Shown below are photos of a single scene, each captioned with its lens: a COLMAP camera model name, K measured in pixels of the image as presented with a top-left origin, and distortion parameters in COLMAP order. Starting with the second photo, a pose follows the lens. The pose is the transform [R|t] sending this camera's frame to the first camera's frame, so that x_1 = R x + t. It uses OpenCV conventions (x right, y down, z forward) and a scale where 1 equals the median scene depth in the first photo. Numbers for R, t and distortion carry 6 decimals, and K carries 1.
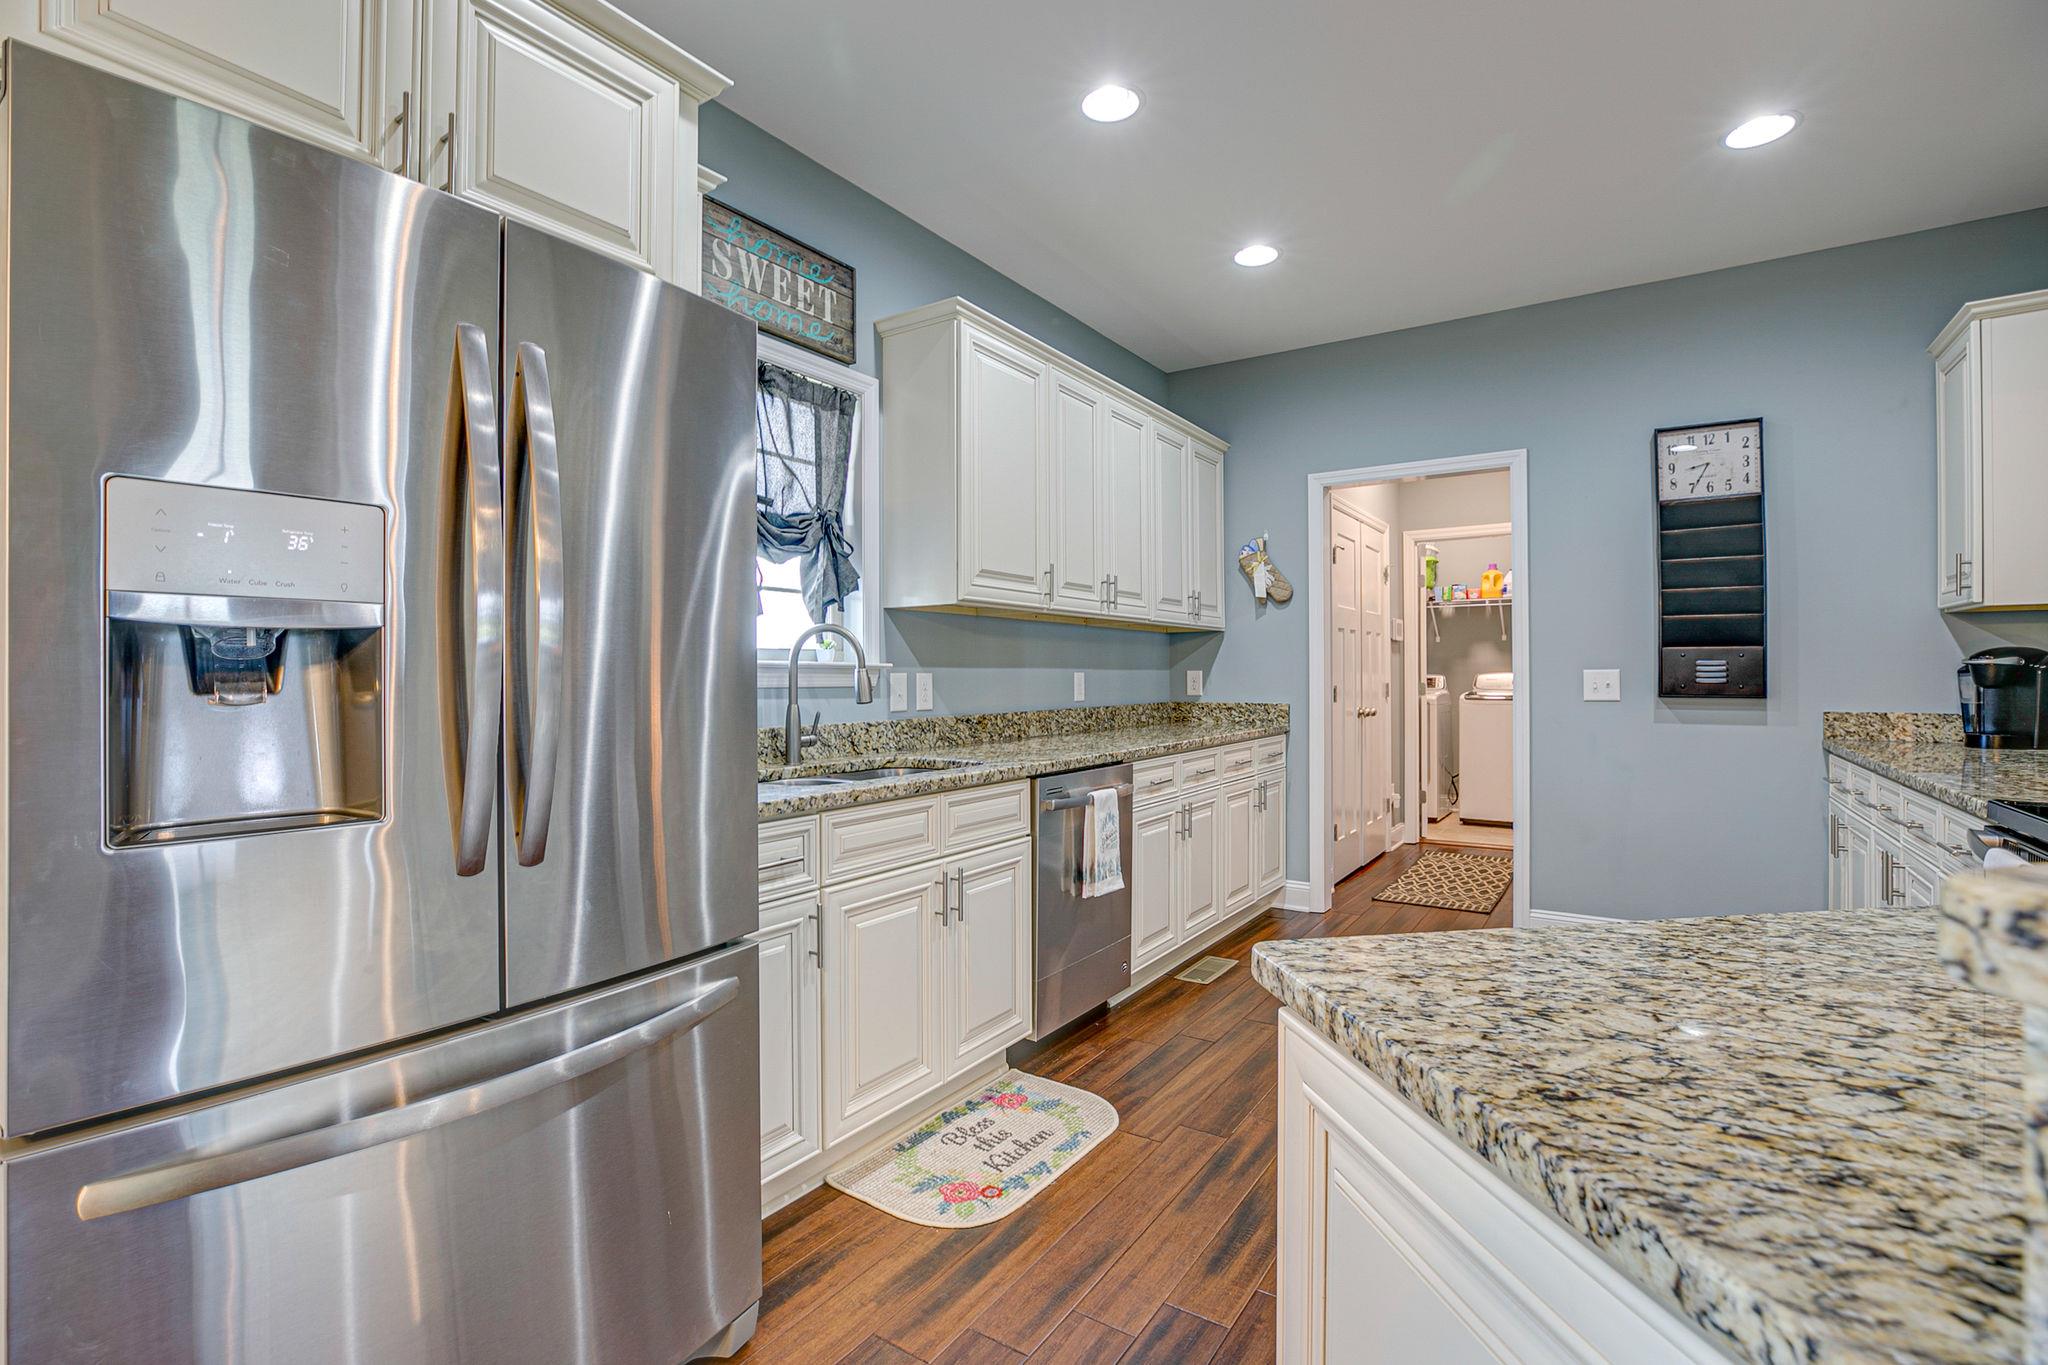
lens RADIAL K [[921.3, 0, 1031.3], [0, 921.3, 672.2], [0, 0, 1]] dist [-0.021643, 0.000814]
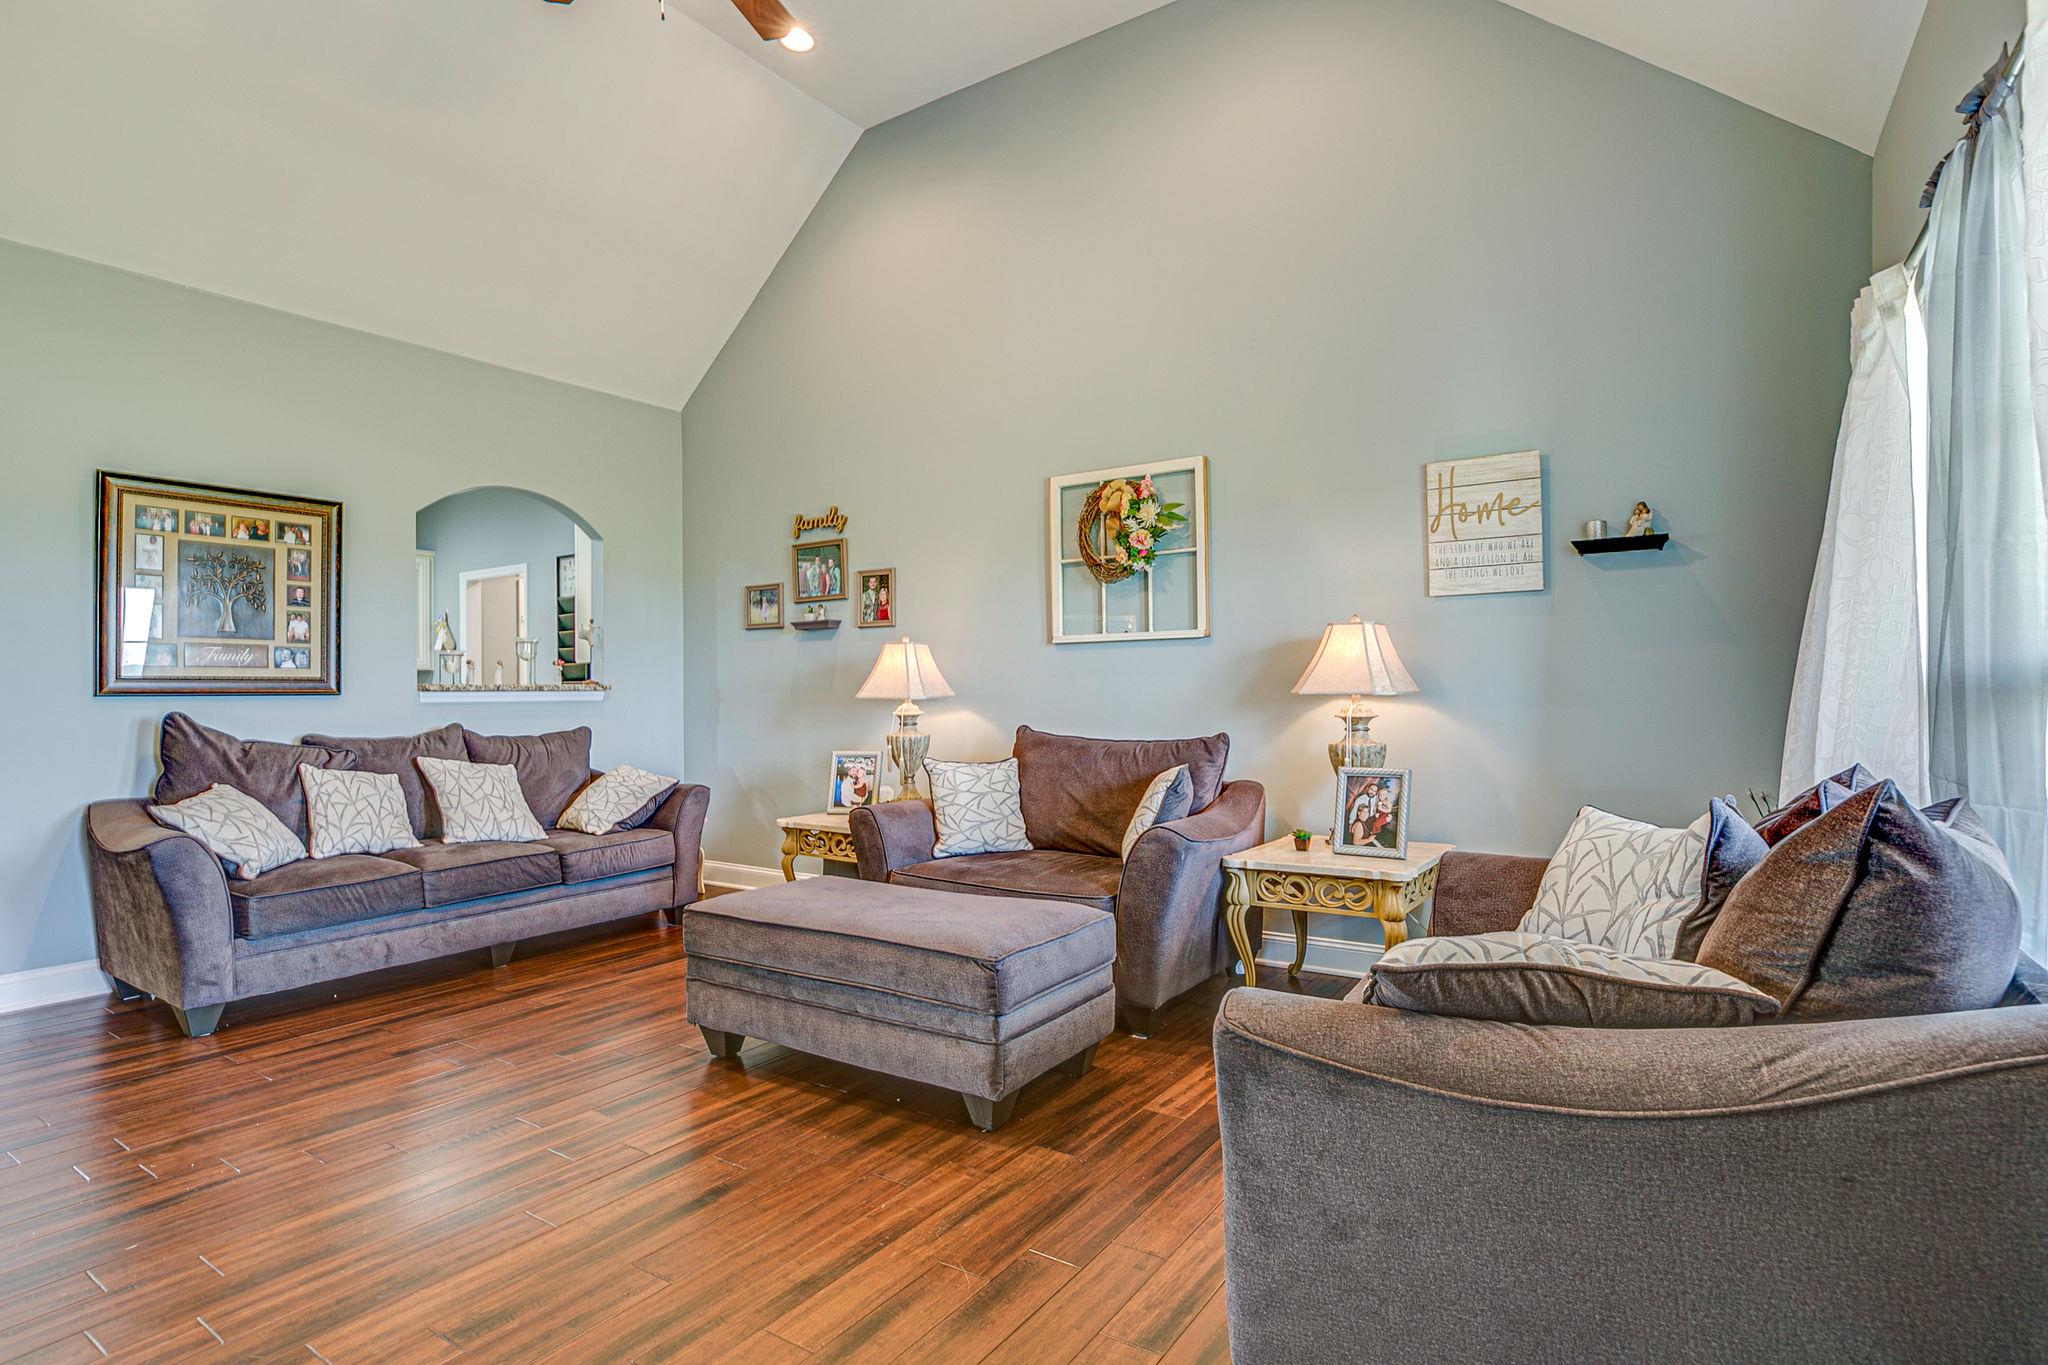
lens RADIAL K [[1028.1, 0, 993.3], [0, 1028.1, 691.9], [0, 0, 1]] dist [-0.036461, 0.003245]
pose [[0.999955, -0.008157, -0.004761, 1.766238], [0.008184, 0.999950, 0.005676, -0.014954], [0.004715, -0.005715, 0.999973, -1.084343]]
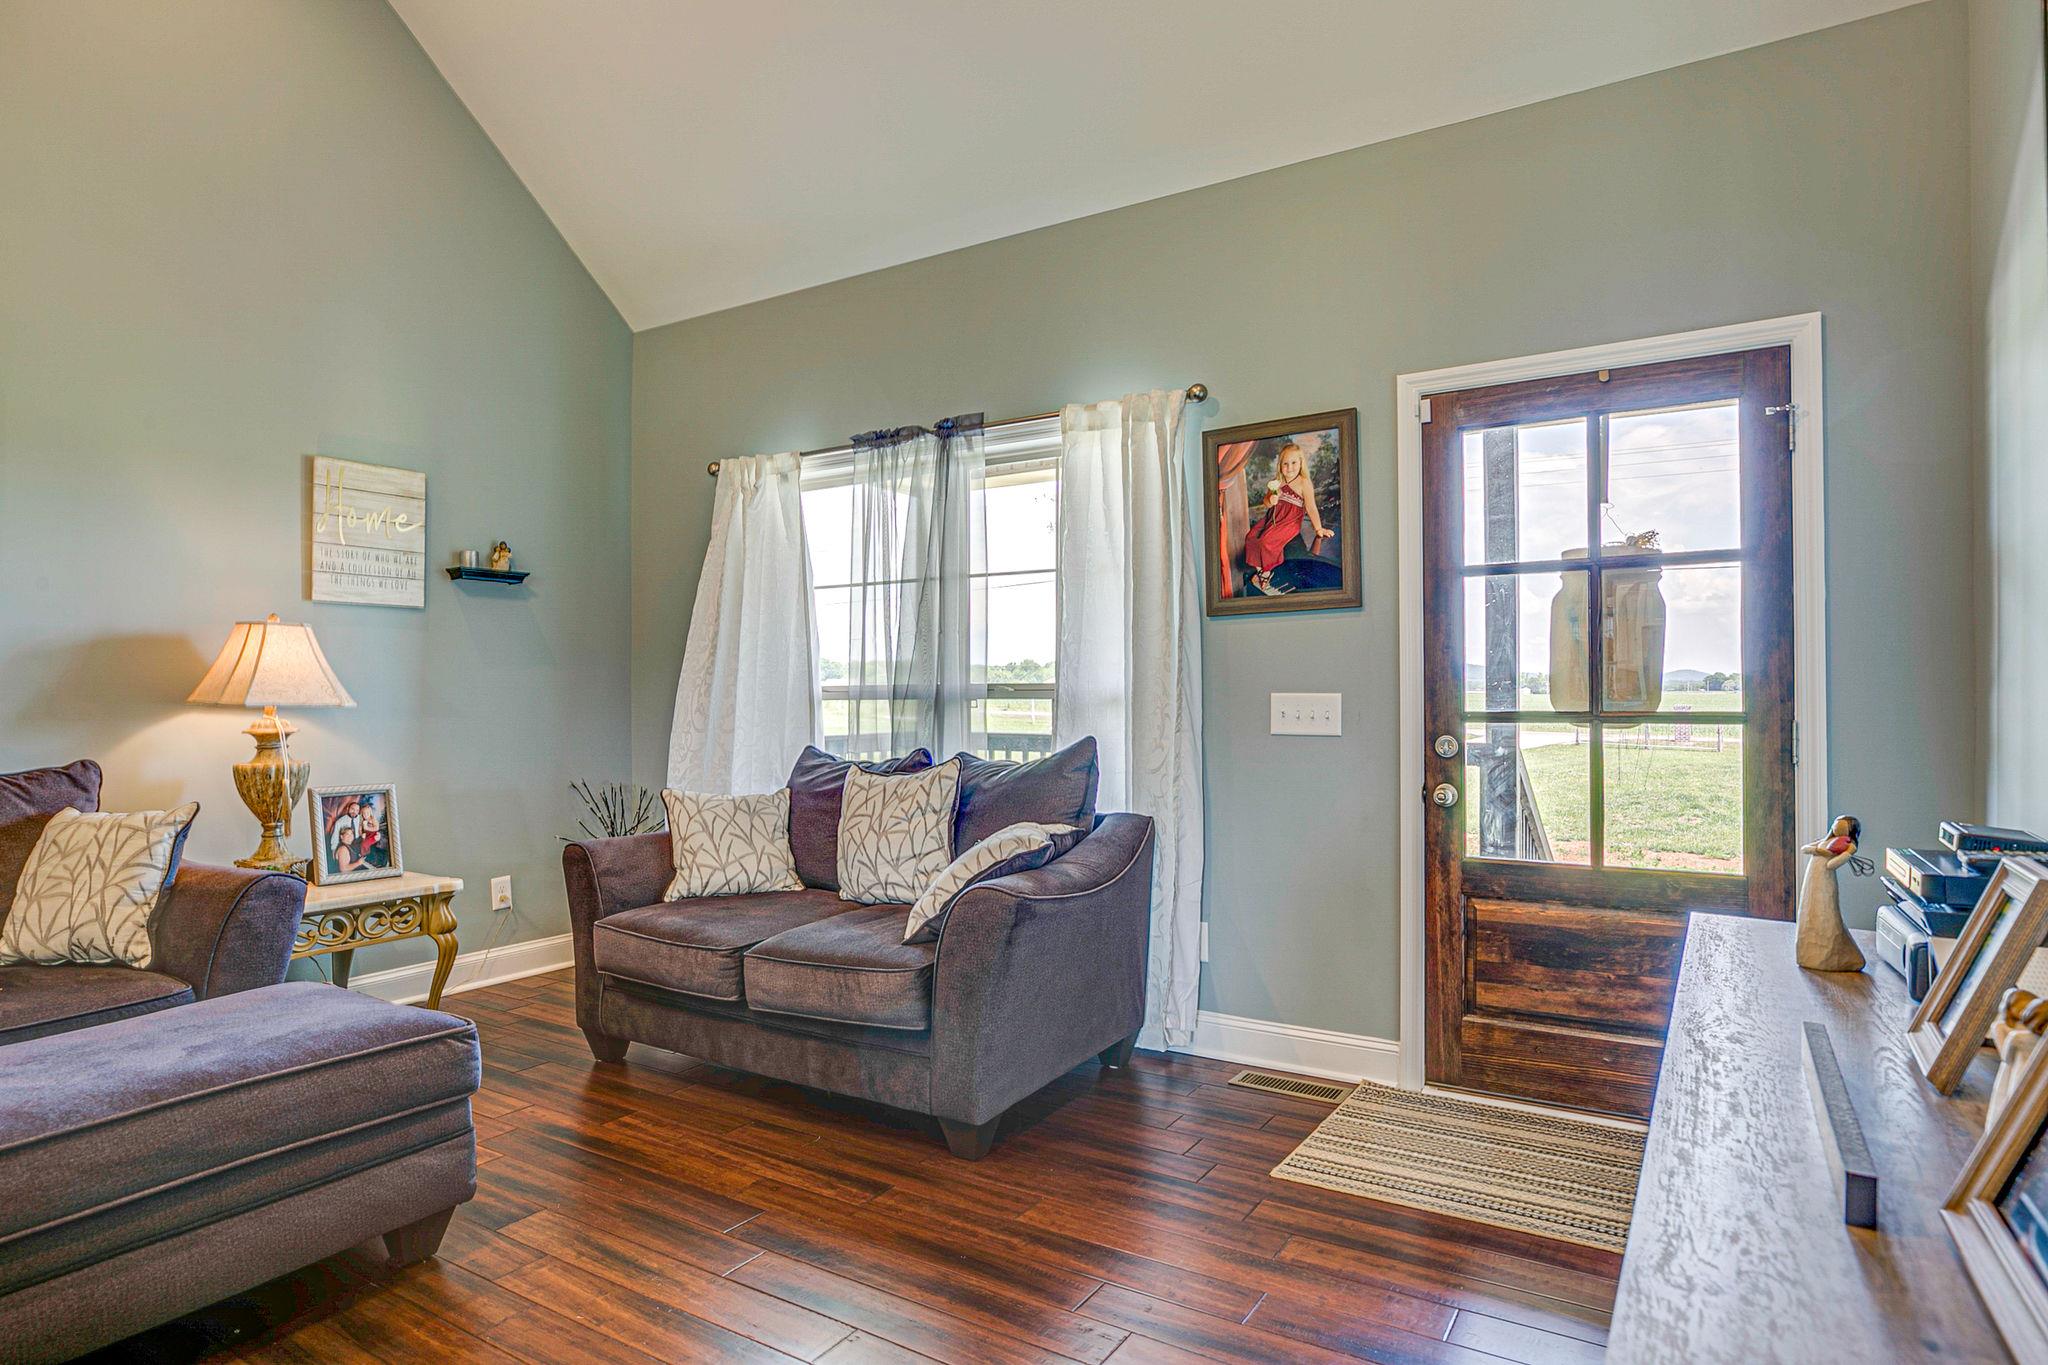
lens RADIAL K [[1149.7, 0, 1023.8], [0, 1149.7, 683.0], [0, 0, 1]] dist [-0.025009, 0.008941]
pose [[-0.020751, 0.015128, 0.999670, 1.015438], [-0.001798, 0.999883, -0.015169, -0.009370], [-0.999783, -0.002113, -0.020722, -0.618683]]
